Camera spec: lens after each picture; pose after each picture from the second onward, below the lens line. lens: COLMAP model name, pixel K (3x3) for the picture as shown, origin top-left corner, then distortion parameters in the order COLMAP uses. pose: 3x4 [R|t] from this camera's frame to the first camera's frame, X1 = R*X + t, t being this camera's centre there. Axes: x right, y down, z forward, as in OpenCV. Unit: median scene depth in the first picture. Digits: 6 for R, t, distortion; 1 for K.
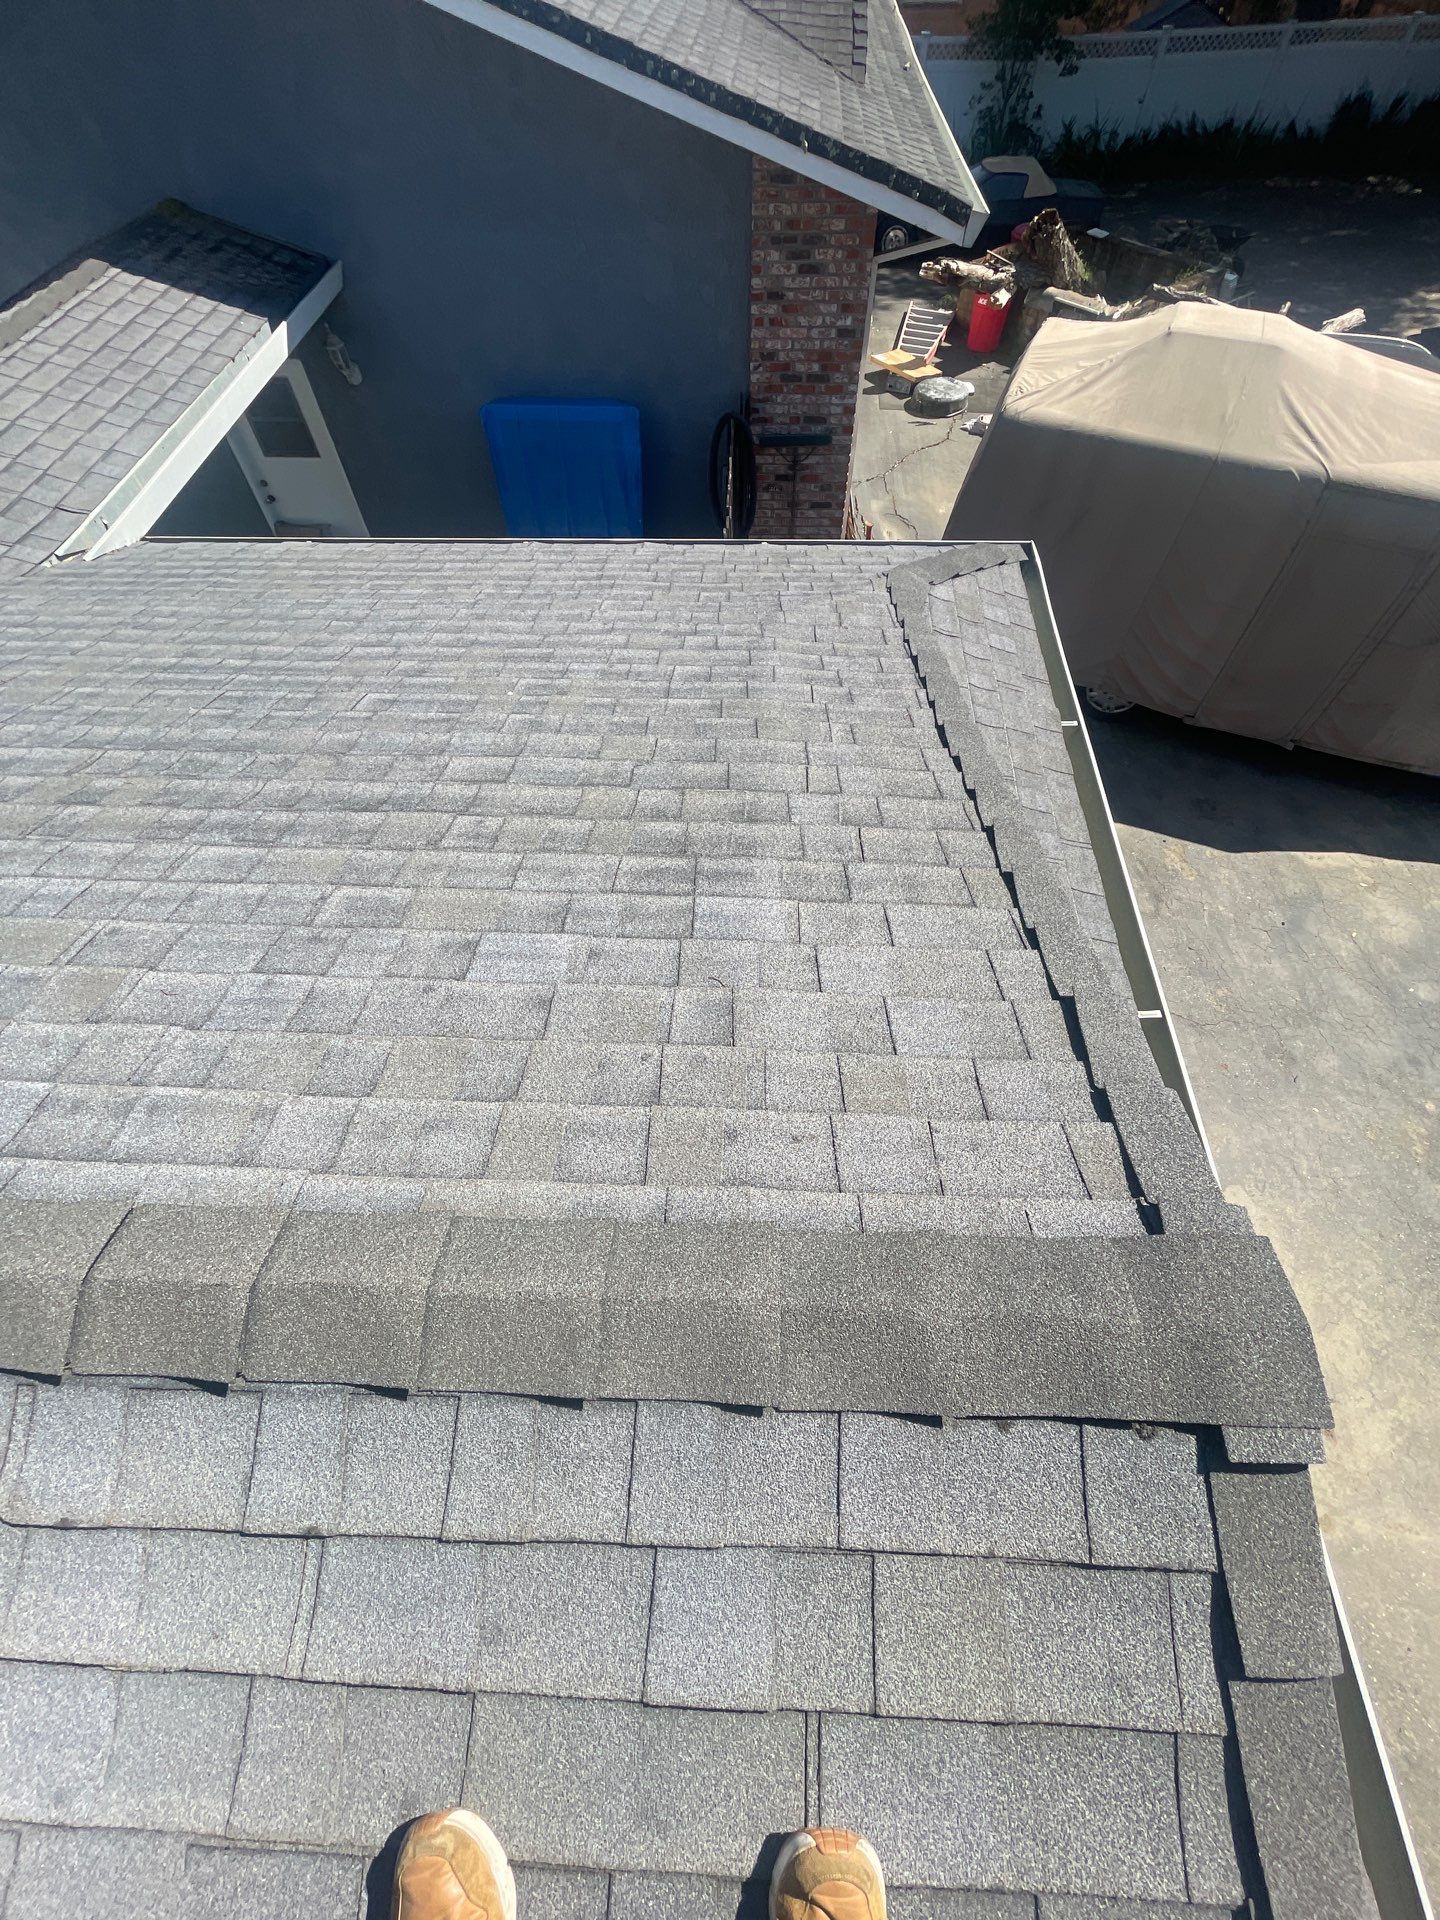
lens RADIAL K [[759.5, 0, 720.3], [0, 759.5, 959.2], [0, 0, 1]] dist [0.000587, -0.000193]
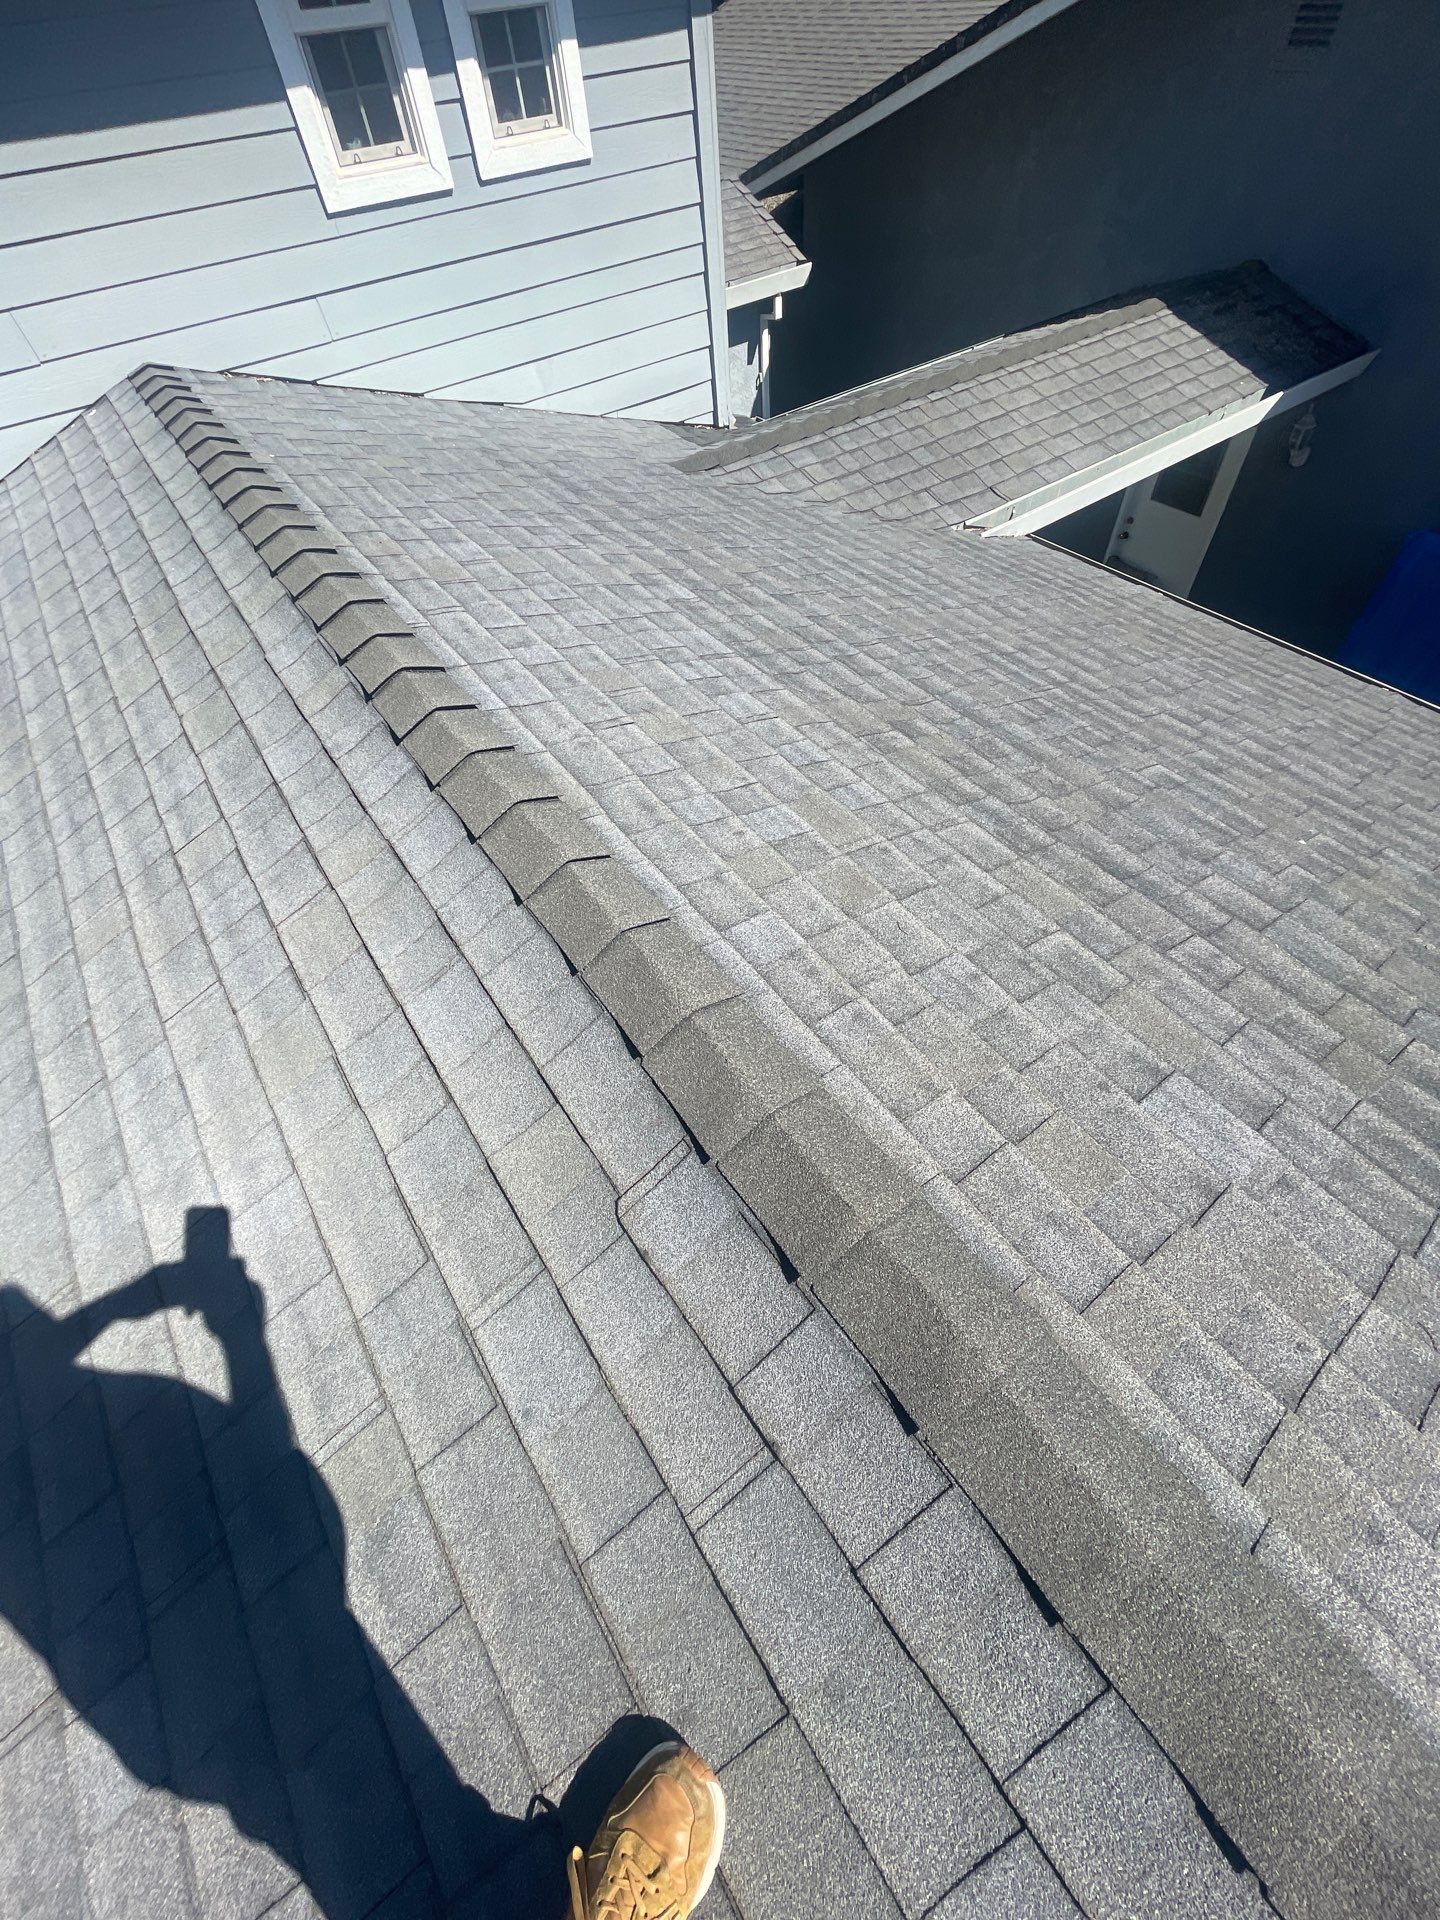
lens RADIAL K [[759.5, 0, 727.7], [0, 759.5, 959.4], [0, 0, 1]] dist [0.000587, -0.000193]
pose [[0.625248, 0.612476, -0.483671, -0.255014], [-0.630023, 0.761885, 0.150342, 0.057874], [0.460583, 0.210723, 0.862241, -0.054329]]
